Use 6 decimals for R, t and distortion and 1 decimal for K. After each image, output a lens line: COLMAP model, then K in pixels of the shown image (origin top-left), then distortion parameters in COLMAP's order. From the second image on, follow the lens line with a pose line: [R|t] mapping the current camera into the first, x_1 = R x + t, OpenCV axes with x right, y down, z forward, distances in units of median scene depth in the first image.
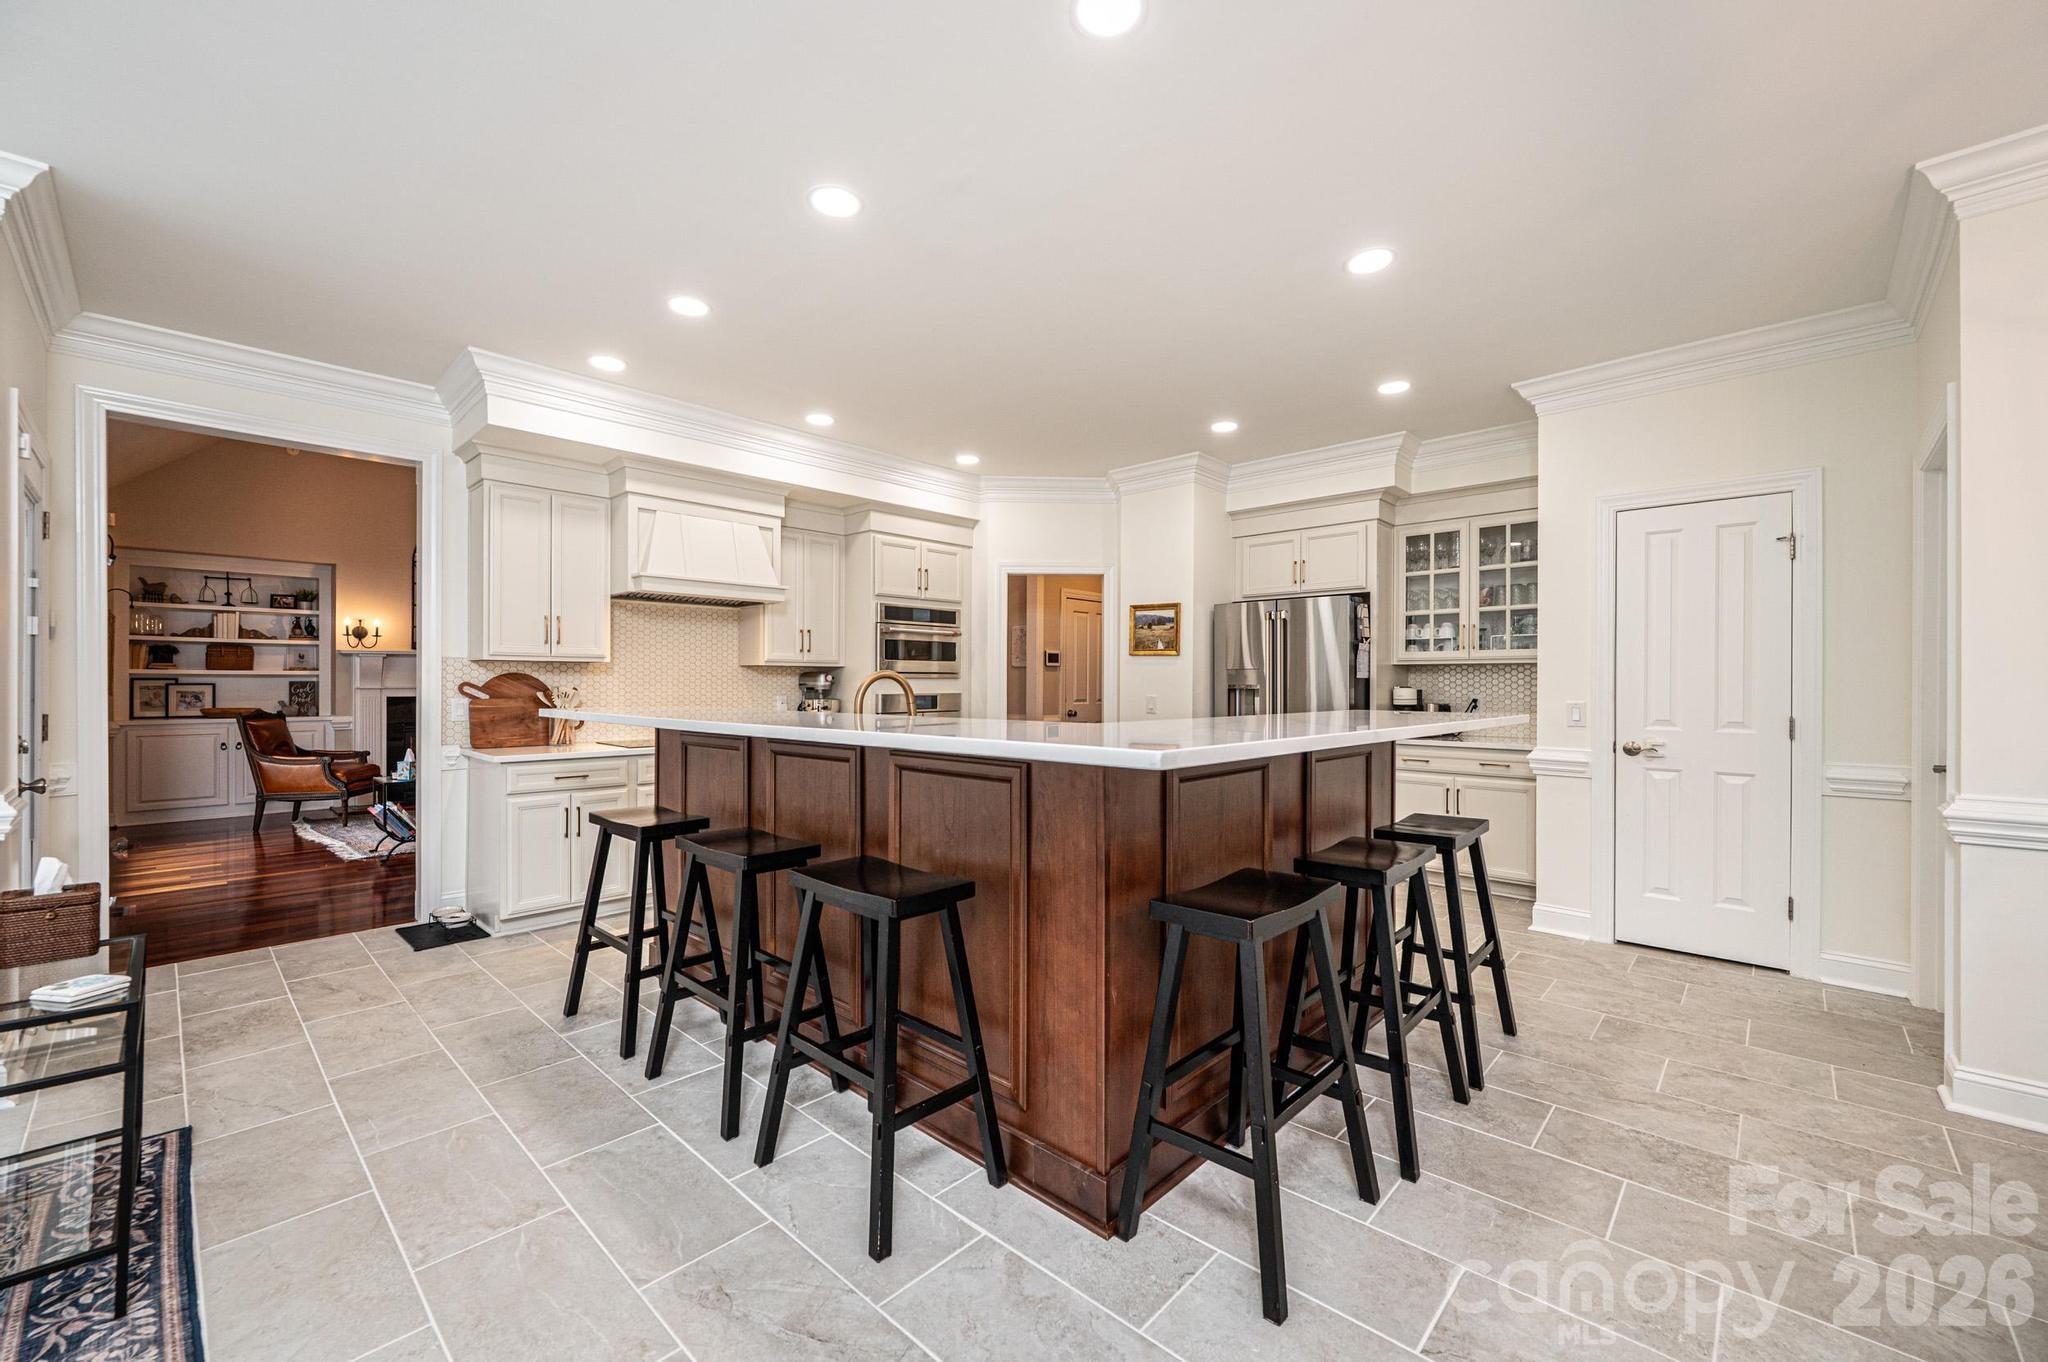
lens RADIAL K [[820.9, 0, 1024.0], [0, 820.9, 681.0], [0, 0, 1]] dist [0.001433, 0.000380]
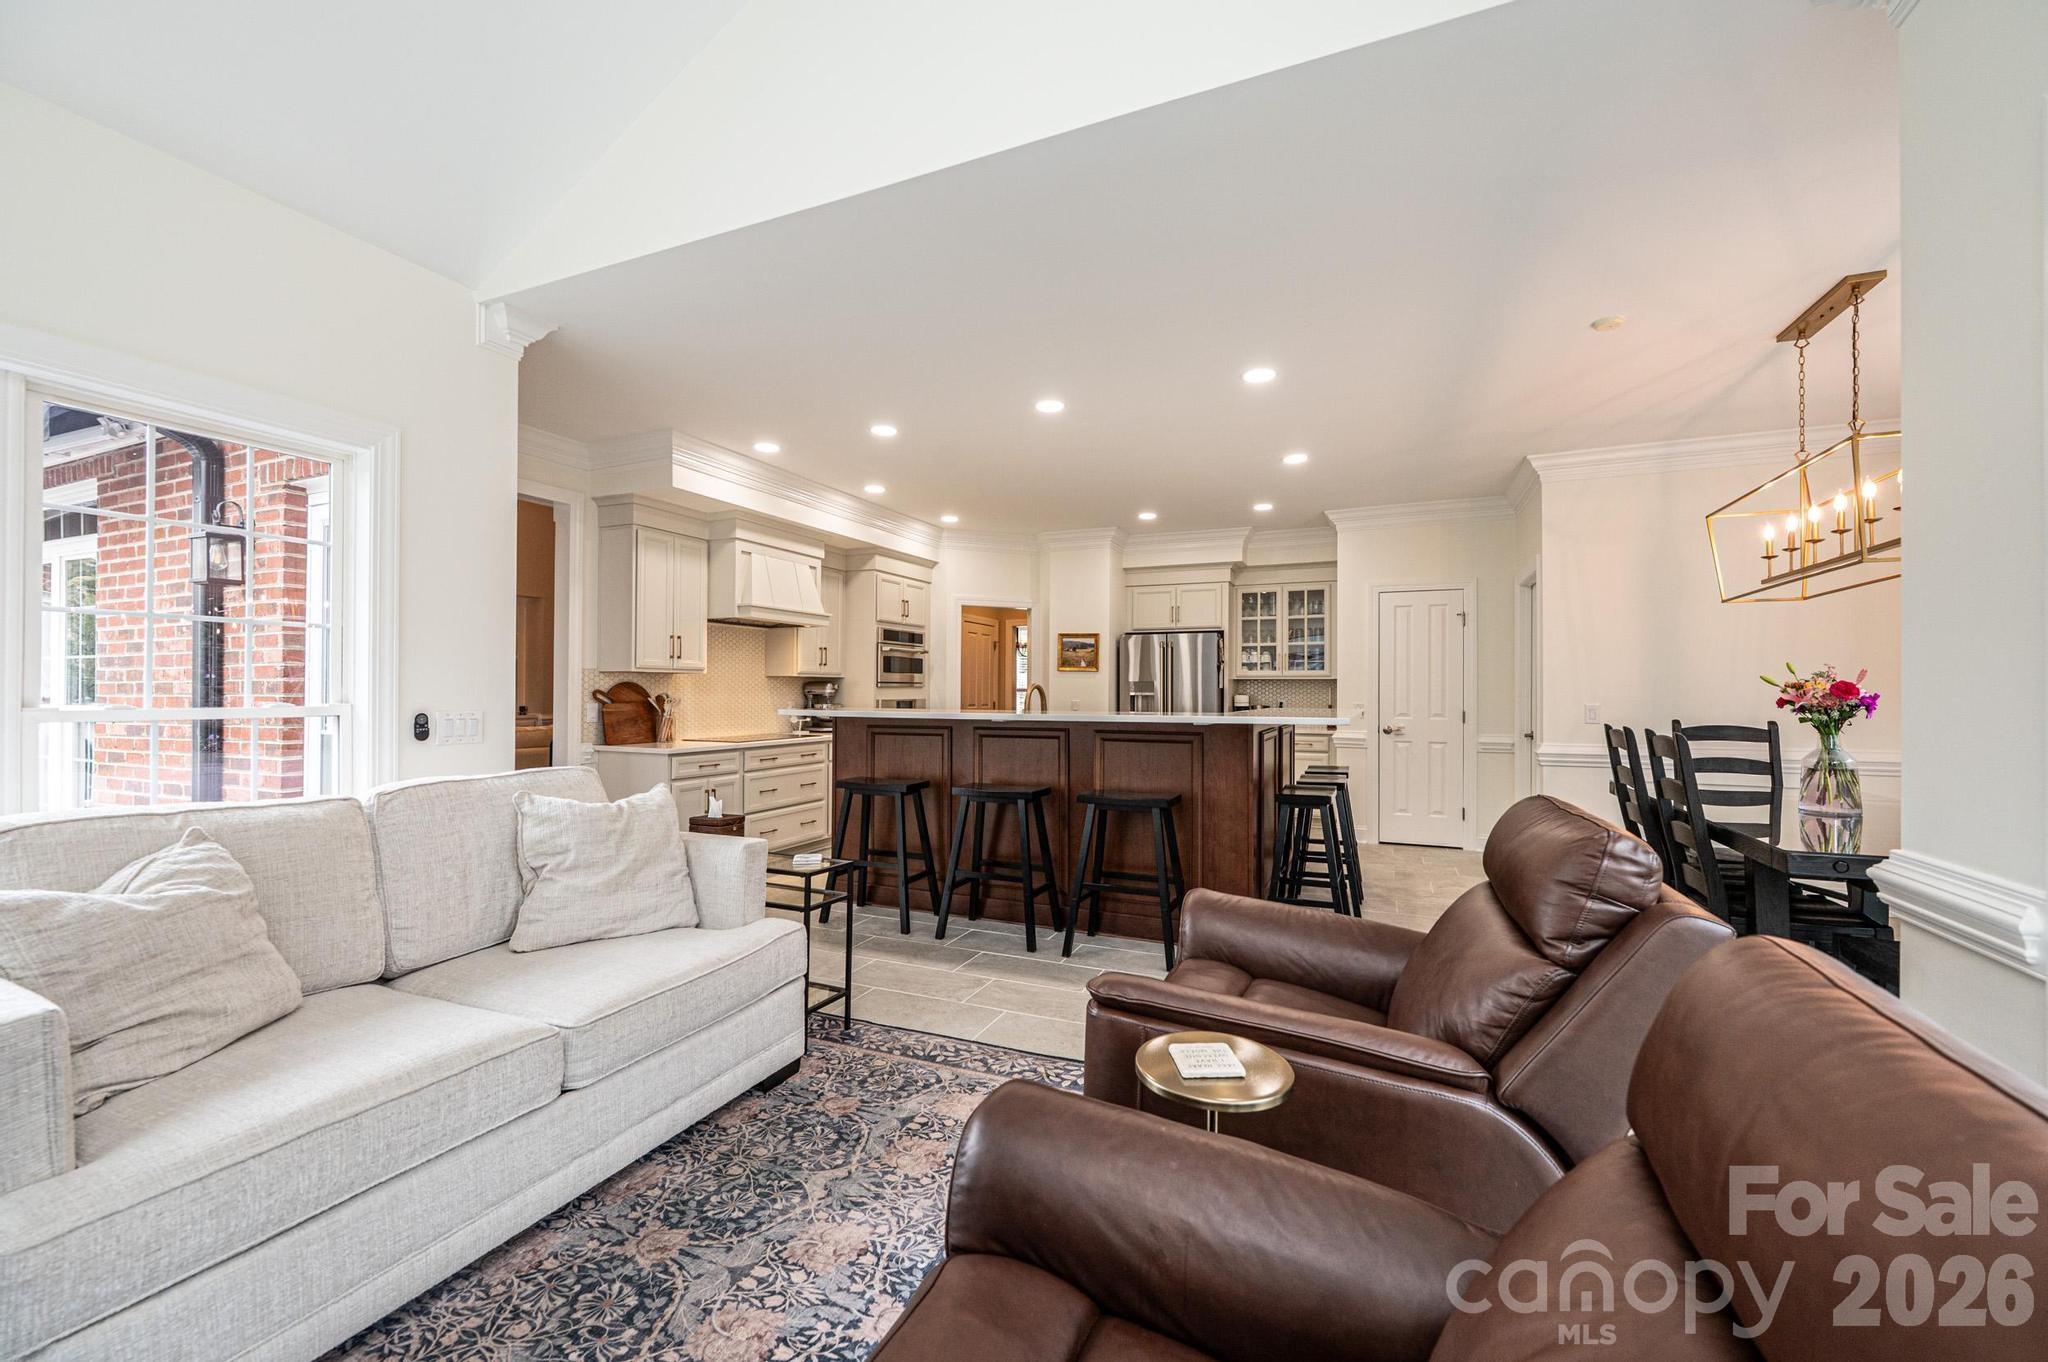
lens RADIAL K [[820.9, 0, 1024.0], [0, 820.9, 681.0], [0, 0, 1]] dist [0.001433, 0.000380]
pose [[0.943008, 0.006046, 0.332715, -0.411179], [-0.003389, 0.999958, -0.008567, -0.002757], [-0.332752, 0.006951, 0.942989, -0.277957]]
